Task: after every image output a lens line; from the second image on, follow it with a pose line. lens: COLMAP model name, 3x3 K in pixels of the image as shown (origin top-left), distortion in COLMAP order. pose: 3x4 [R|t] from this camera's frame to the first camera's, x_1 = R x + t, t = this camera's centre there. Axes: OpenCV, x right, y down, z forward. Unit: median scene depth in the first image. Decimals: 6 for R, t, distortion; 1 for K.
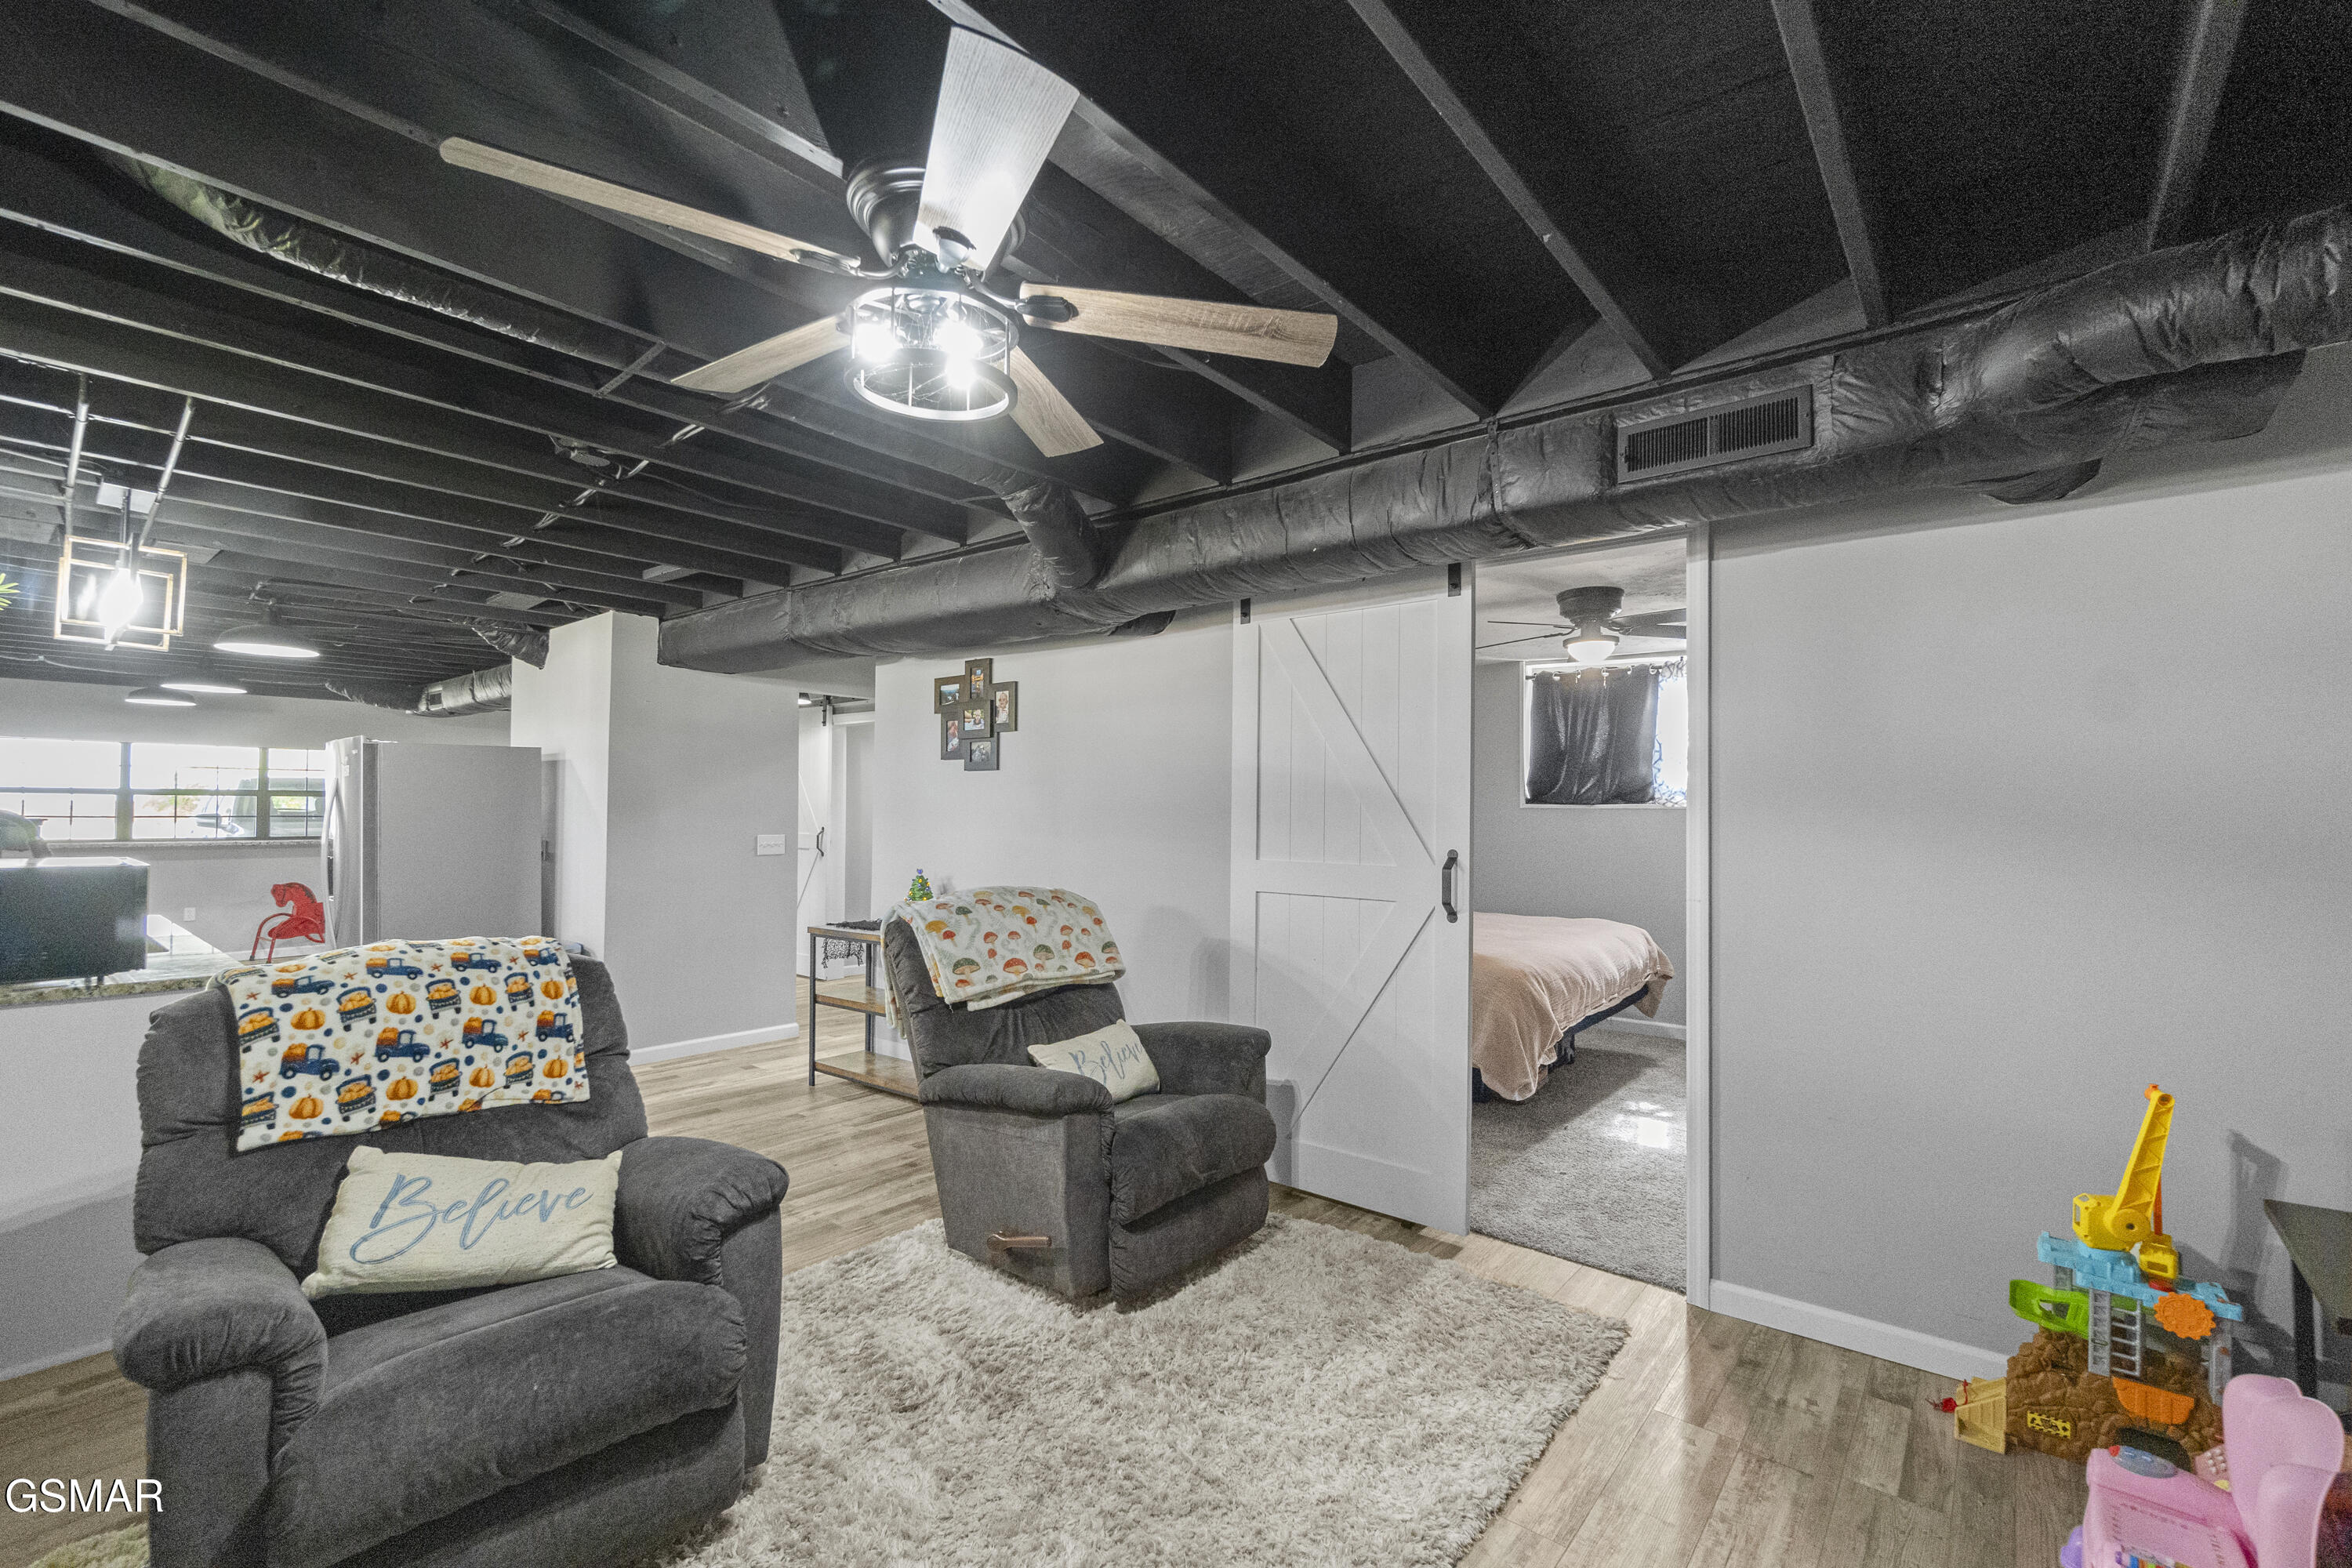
lens RADIAL K [[1030.7, 0, 1170.9], [0, 1030.7, 781.8], [0, 0, 1]] dist [-0.001385, 0.000417]
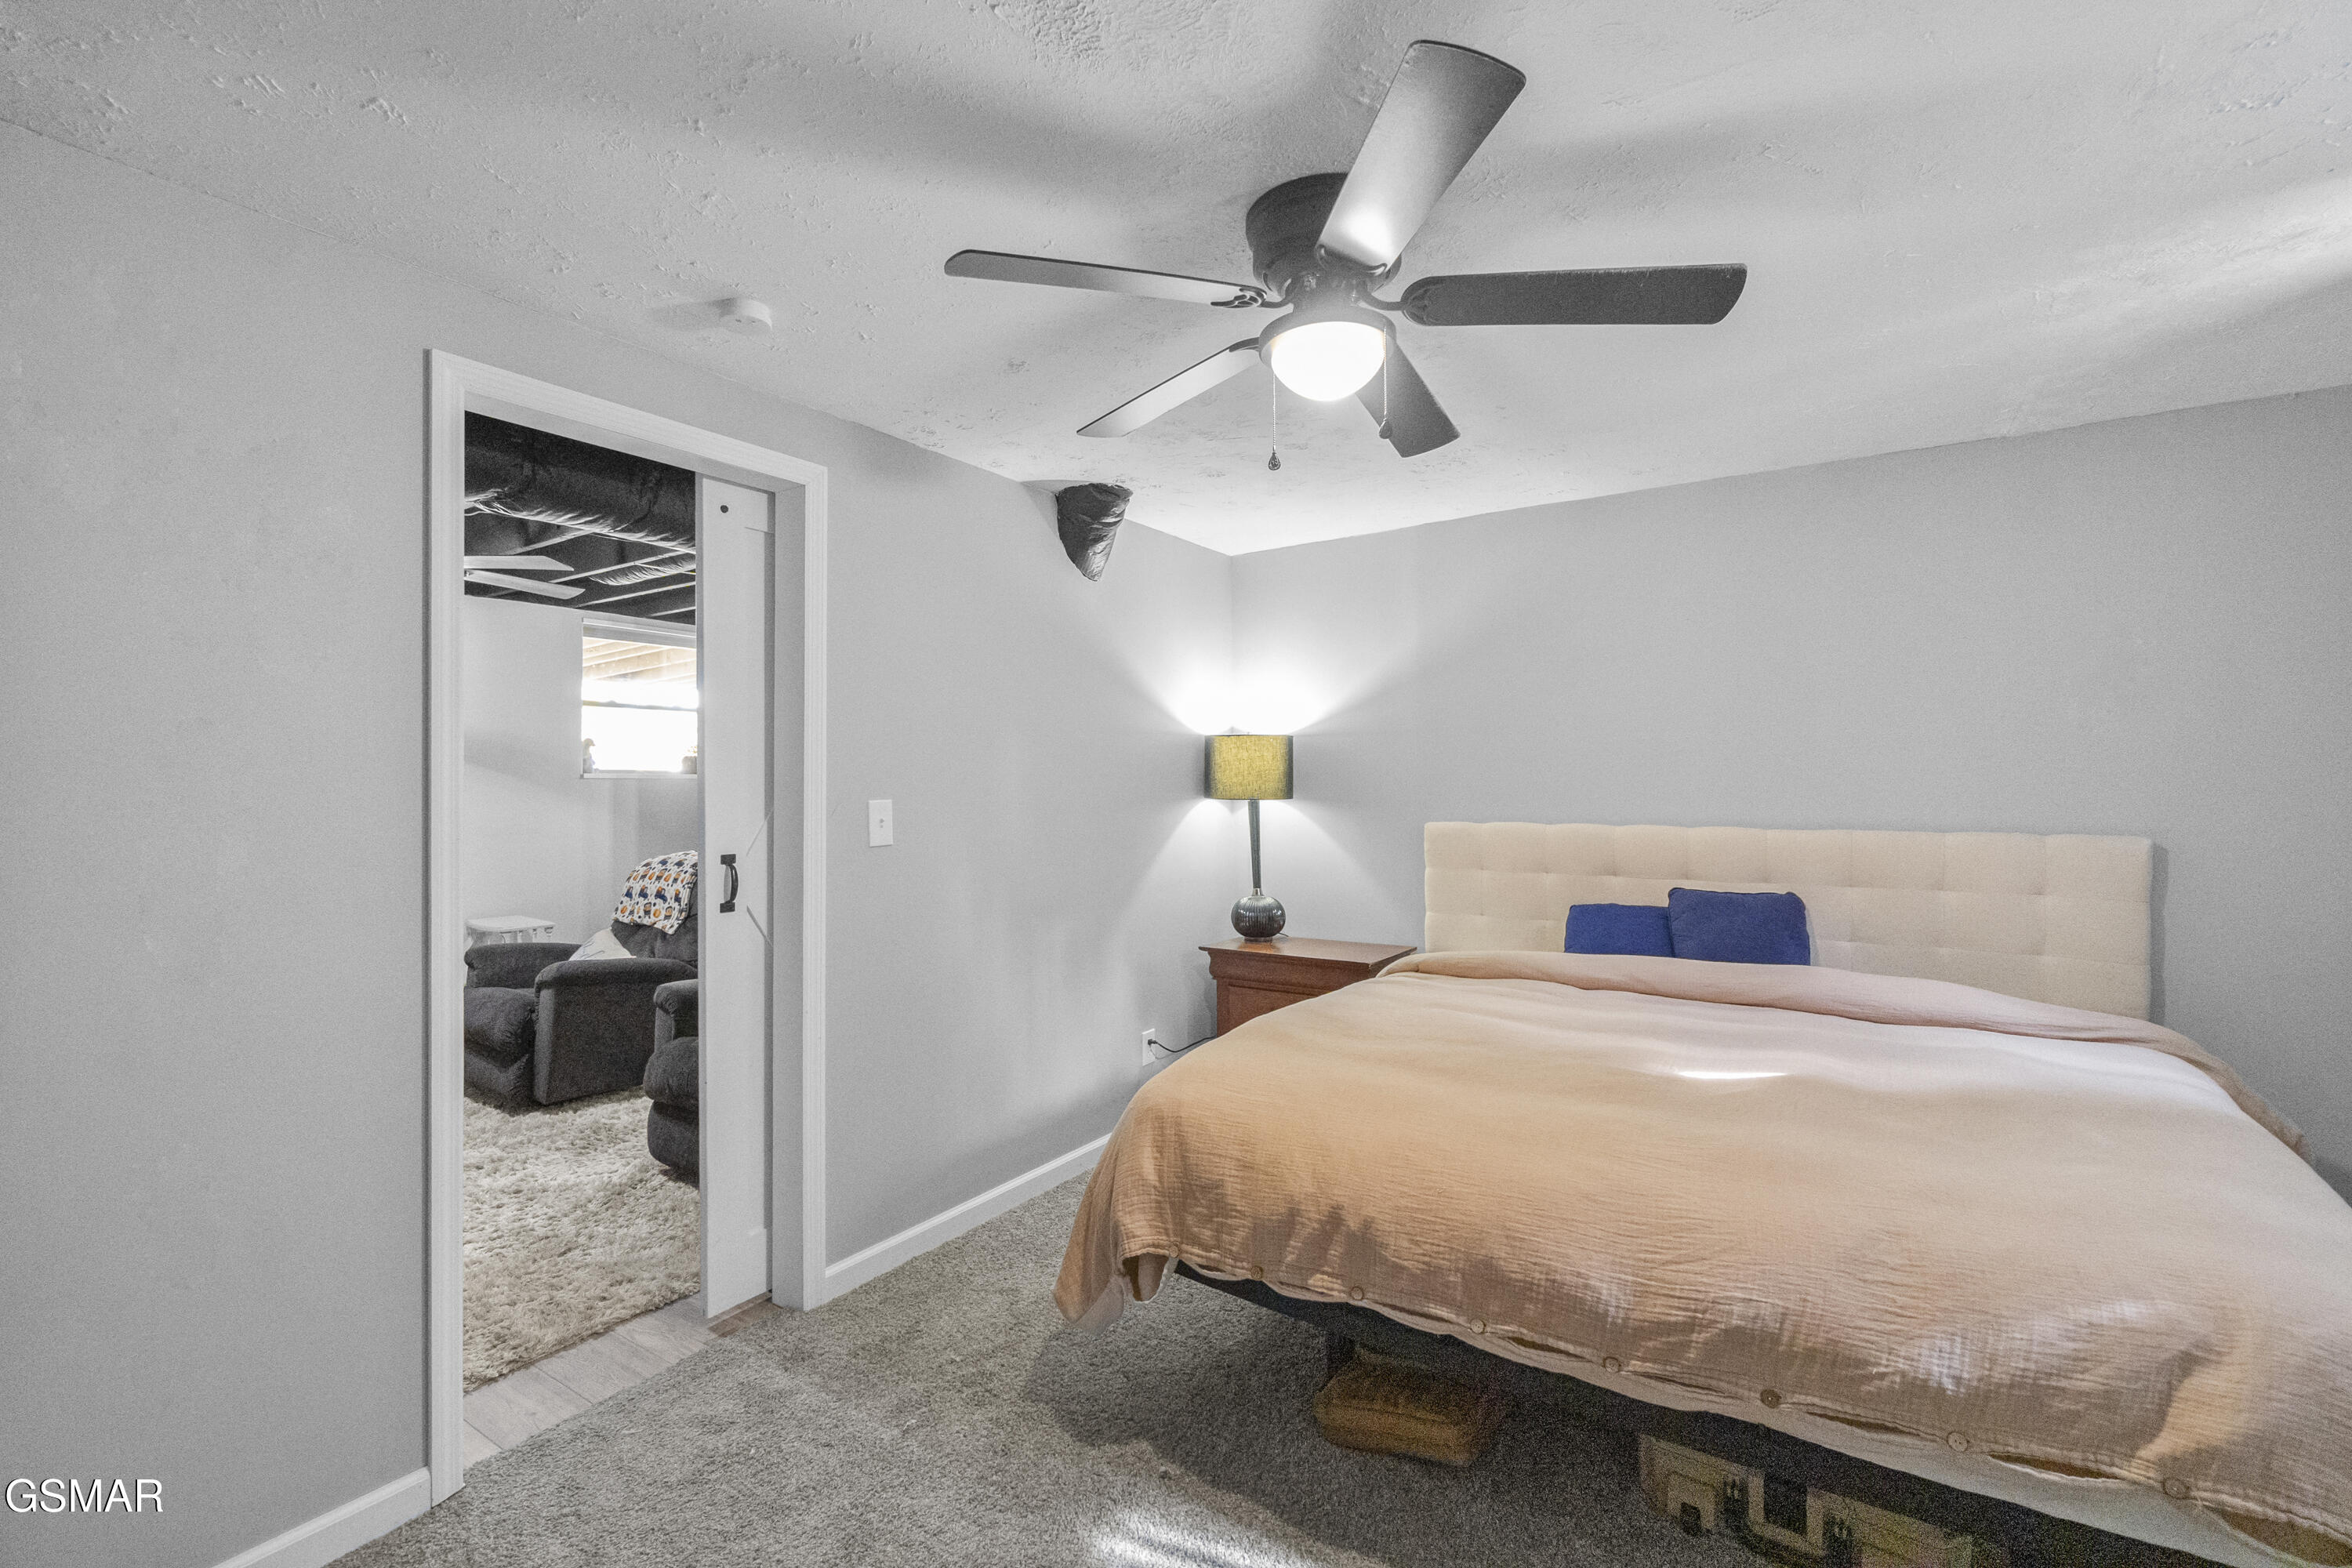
lens RADIAL K [[1030.7, 0, 1170.9], [0, 1030.7, 781.8], [0, 0, 1]] dist [-0.001385, 0.000417]
pose [[0.097043, -0.014848, -0.995169, 1.582074], [0.034745, 0.999330, -0.011522, 0.062067], [0.994674, -0.033459, 0.097494, 1.796179]]
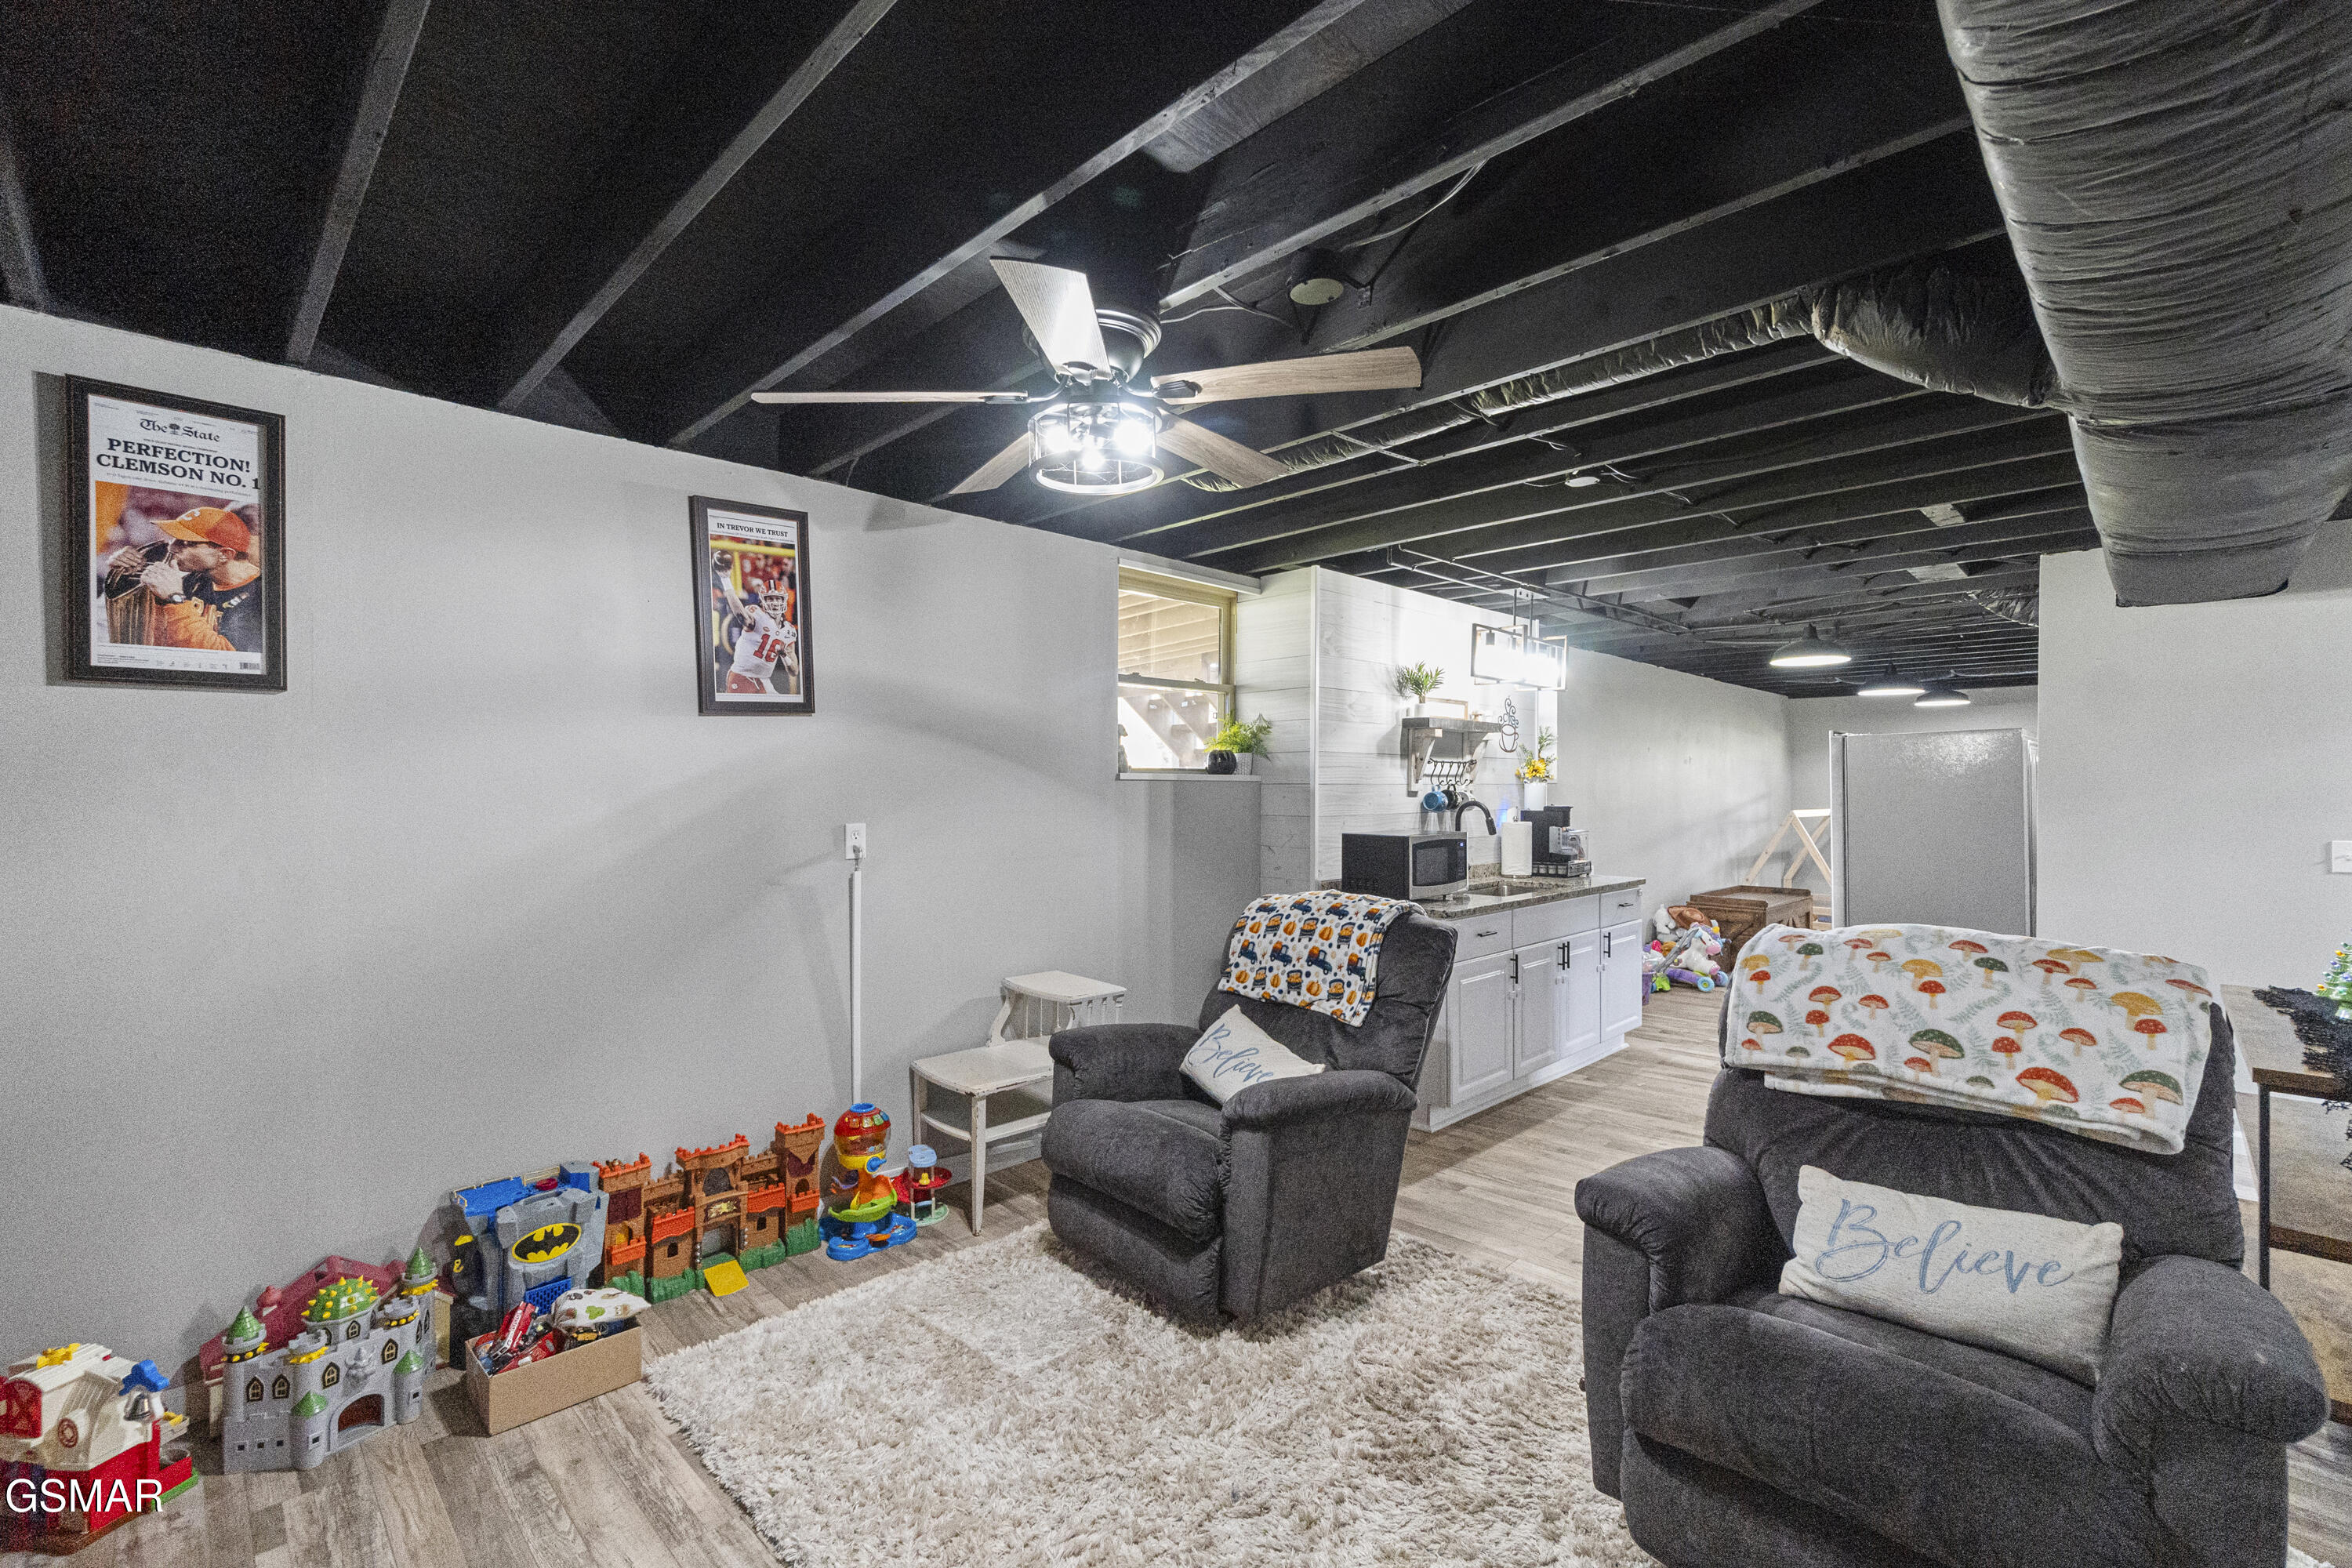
lens RADIAL K [[1036.5, 0, 1172.5], [0, 1036.5, 792.0], [0, 0, 1]] dist [0.001250, 0.000037]
pose [[-0.106024, -0.009481, -0.994318, 0.760933], [0.026374, 0.999576, -0.012344, 0.022236], [0.994014, -0.027533, -0.105729, 0.909570]]
